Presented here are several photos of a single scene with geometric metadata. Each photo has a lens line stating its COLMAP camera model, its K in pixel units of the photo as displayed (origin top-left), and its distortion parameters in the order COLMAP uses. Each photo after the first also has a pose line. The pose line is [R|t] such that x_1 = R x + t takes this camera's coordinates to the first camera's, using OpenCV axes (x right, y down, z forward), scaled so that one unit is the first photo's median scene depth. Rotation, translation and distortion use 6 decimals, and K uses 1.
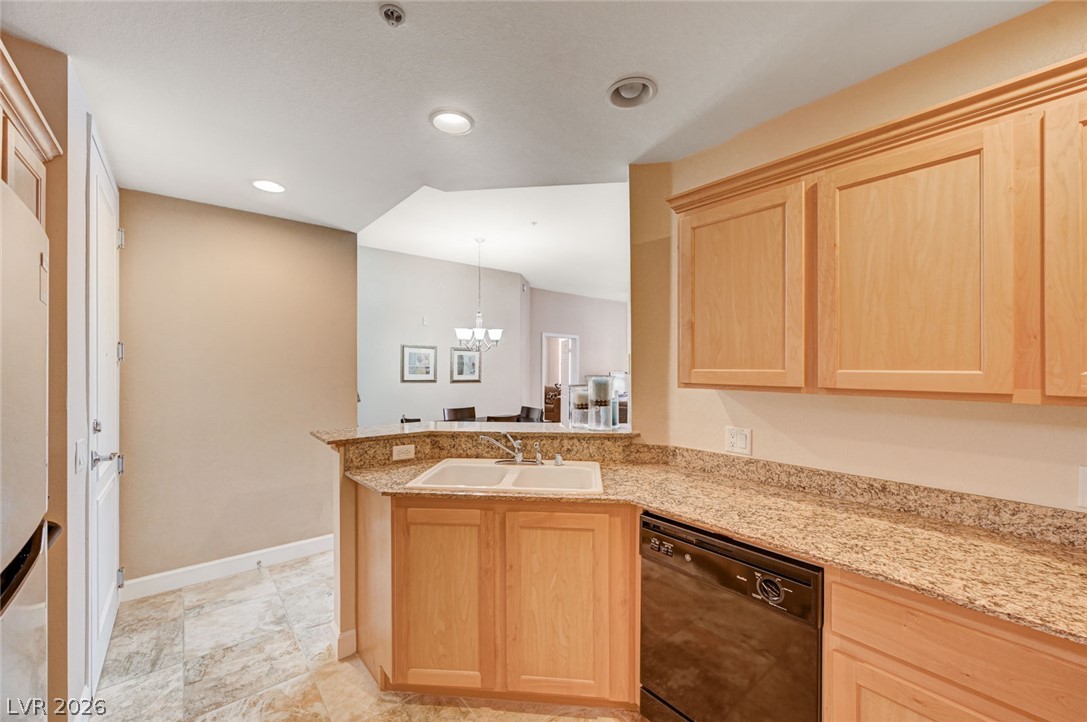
lens RADIAL K [[431.1, 0, 545.7], [0, 431.1, 364.4], [0, 0, 1]] dist [0.000294, 0.000113]
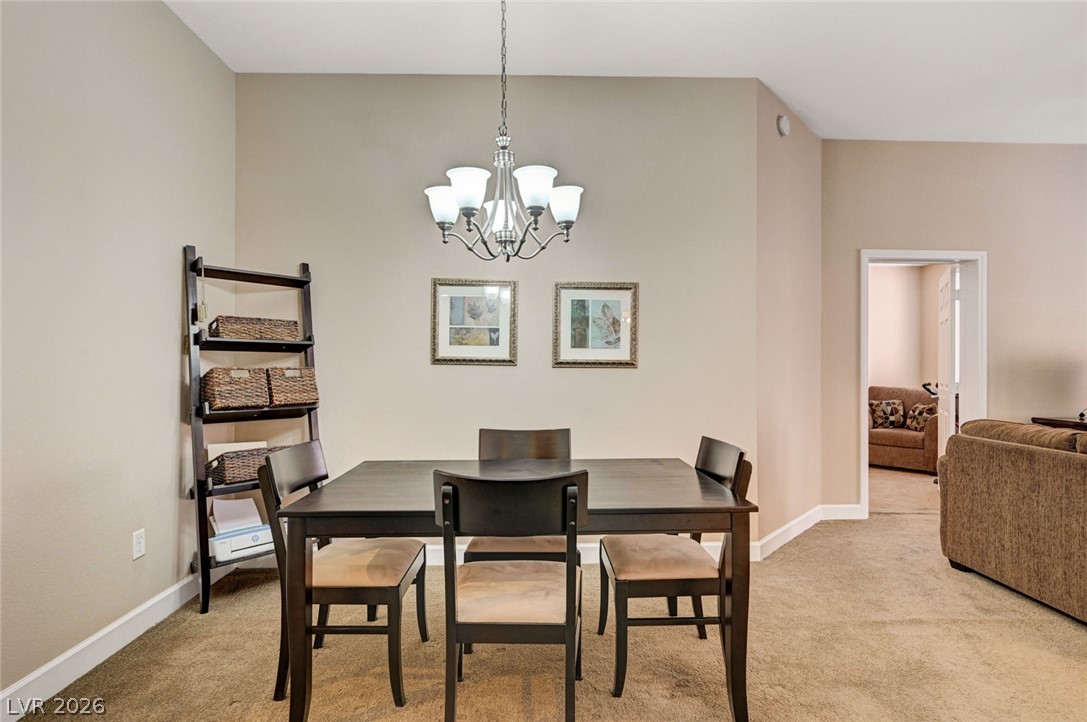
lens RADIAL K [[536.1, 0, 543.1], [0, 536.1, 365.7], [0, 0, 1]] dist [-0.005082, -0.001383]
pose [[0.783578, -0.004330, -0.621278, 0.260915], [0.007909, 0.999964, 0.003006, 0.111331], [0.621243, -0.007269, 0.783585, 1.640363]]
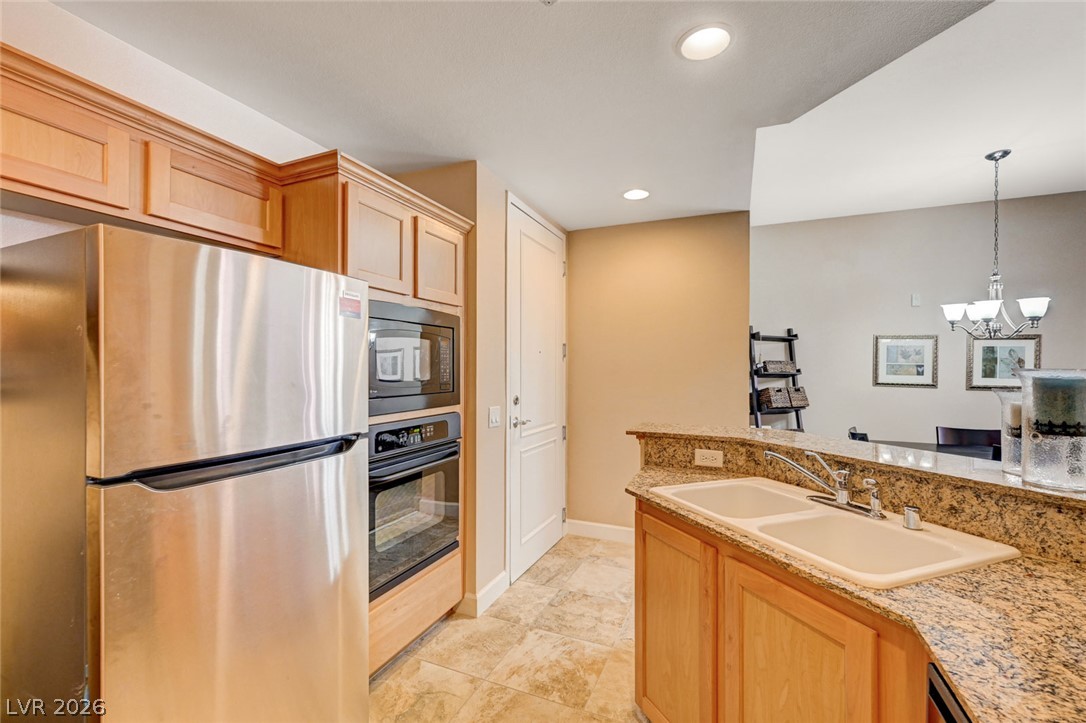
lens RADIAL K [[467.1, 0, 542.5], [0, 467.1, 368.5], [0, 0, 1]] dist [0.003496, 0.000593]
pose [[0.446488, 0.001902, -0.894788, 0.354135], [-0.000285, 0.999998, 0.001984, 0.027125], [0.894789, -0.000631, 0.446488, 0.305504]]
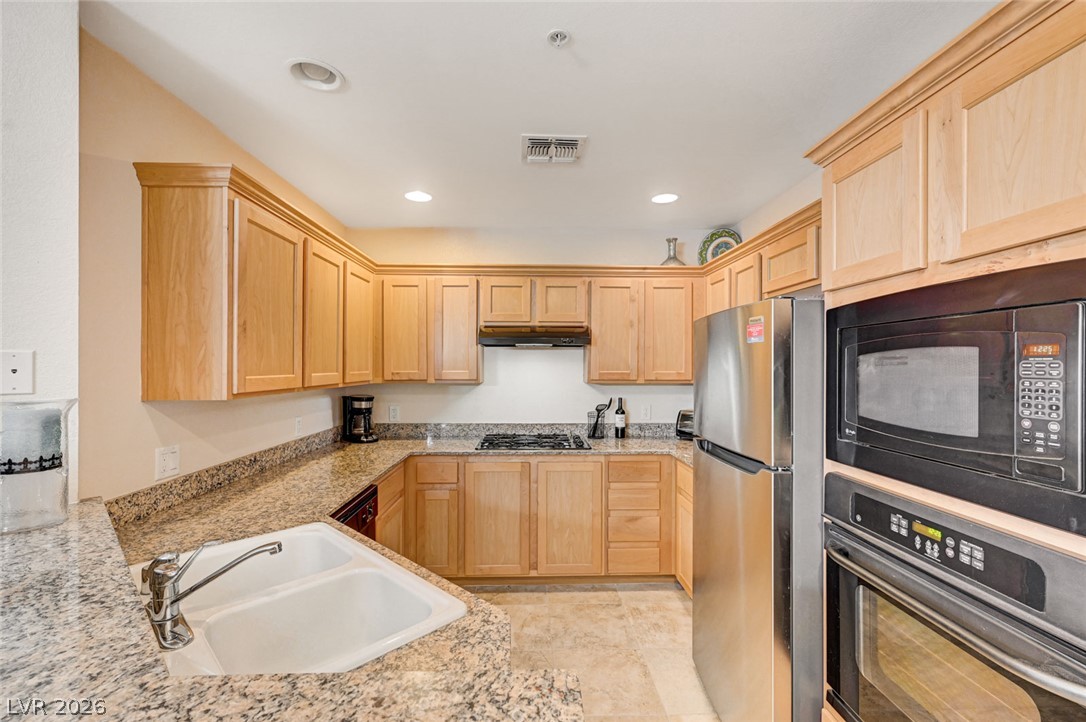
lens RADIAL K [[471.3, 0, 542.0], [0, 471.3, 363.9], [0, 0, 1]] dist [0.002359, 0.000555]
pose [[-0.784900, -0.002361, 0.619618, -0.612095], [-0.006564, 0.999968, -0.004505, -0.011656], [-0.619588, -0.007603, -0.784891, 1.138817]]
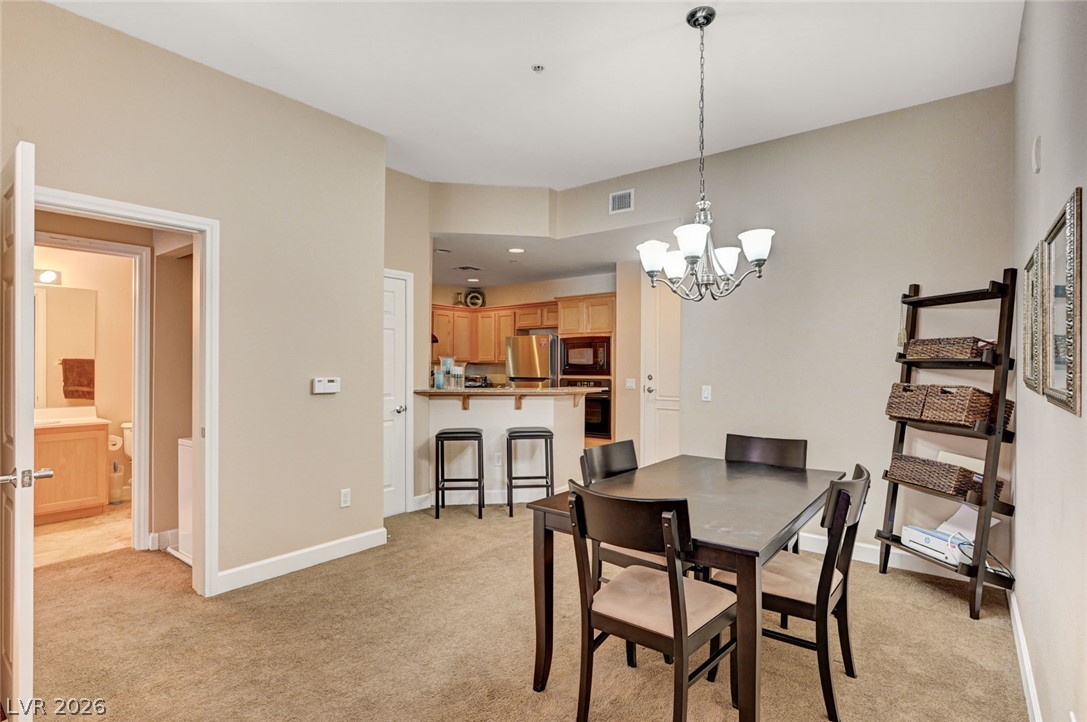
lens RADIAL K [[536.1, 0, 543.1], [0, 536.1, 365.7], [0, 0, 1]] dist [-0.005082, -0.001383]
pose [[-0.978435, -0.006348, -0.206458, 0.212401], [-0.005519, 0.999974, -0.004592, 0.076731], [0.206481, -0.003353, -0.978445, 3.350614]]
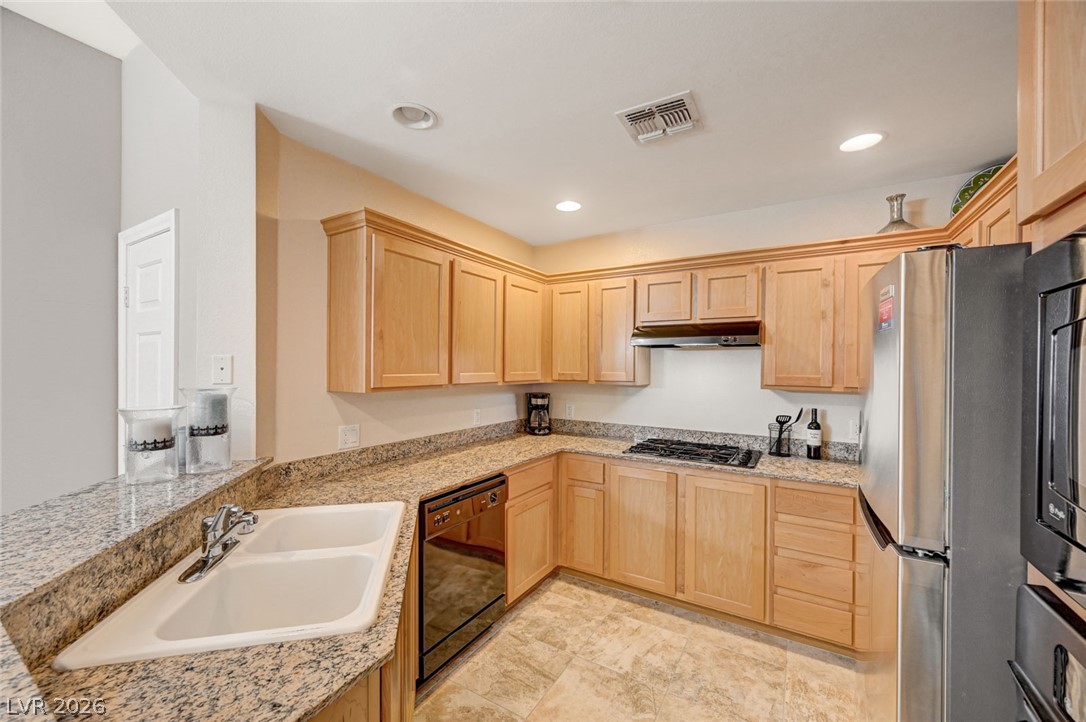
lens RADIAL K [[427.4, 0, 541.2], [0, 427.4, 365.7], [0, 0, 1]] dist [-0.001118, -0.000083]
pose [[-0.317759, -0.004664, 0.948160, -0.692671], [-0.011825, 0.999930, 0.000956, -0.014545], [-0.948098, -0.010908, -0.317792, 0.790821]]
